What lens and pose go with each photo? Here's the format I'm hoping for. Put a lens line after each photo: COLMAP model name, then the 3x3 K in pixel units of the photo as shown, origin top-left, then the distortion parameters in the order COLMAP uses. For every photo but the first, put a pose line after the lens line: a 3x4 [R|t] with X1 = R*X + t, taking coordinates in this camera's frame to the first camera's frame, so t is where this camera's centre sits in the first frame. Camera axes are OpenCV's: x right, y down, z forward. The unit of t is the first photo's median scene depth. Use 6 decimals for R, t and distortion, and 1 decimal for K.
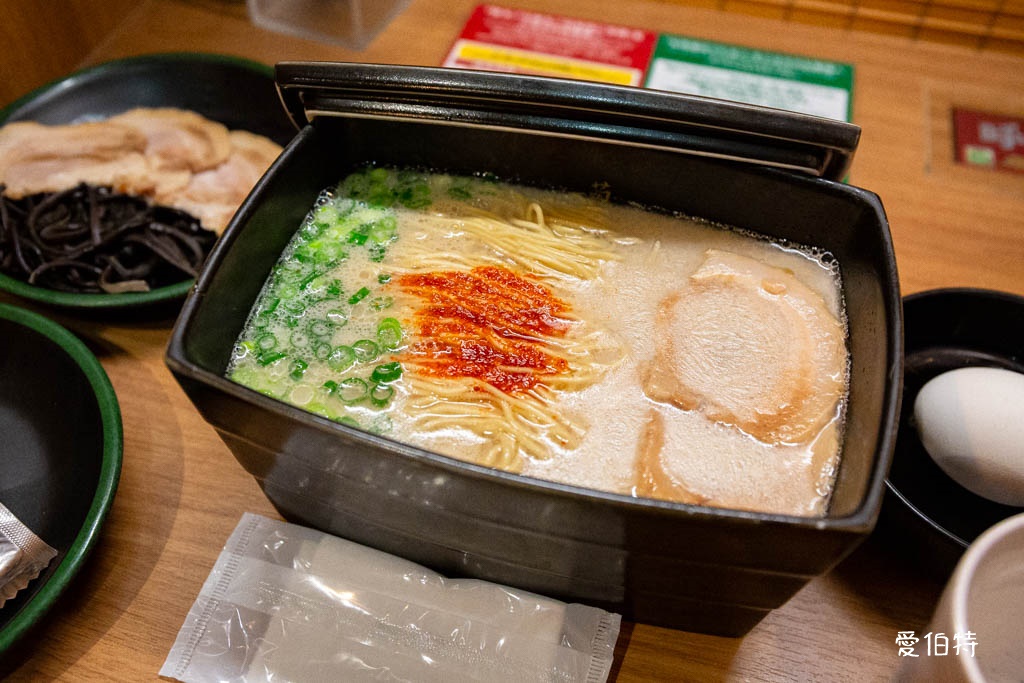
lens RADIAL K [[932.7, 0, 512.0], [0, 932.7, 341.5], [0, 0, 1]] dist [-0.057553, 0.025983]
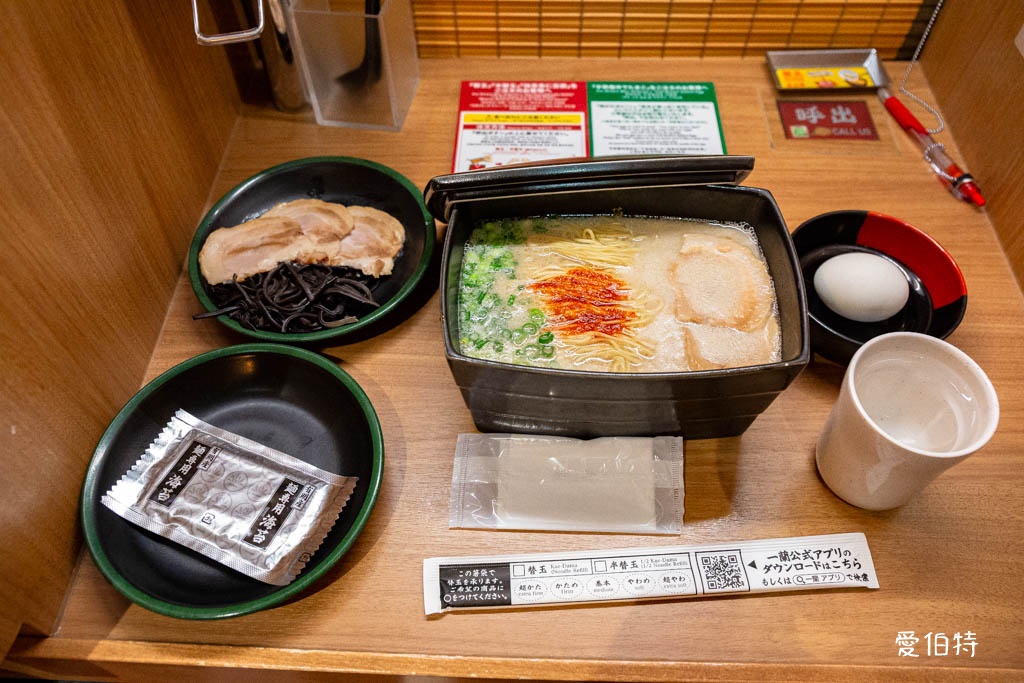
lens RADIAL K [[811.0, 0, 512.0], [0, 811.0, 341.5], [0, 0, 1]] dist [-0.062241, -0.003656]
pose [[0.968707, -0.215623, 0.122933, -0.354135], [0.204612, 0.974101, 0.096231, -0.115751], [-0.140499, -0.068066, 0.987738, -0.528077]]
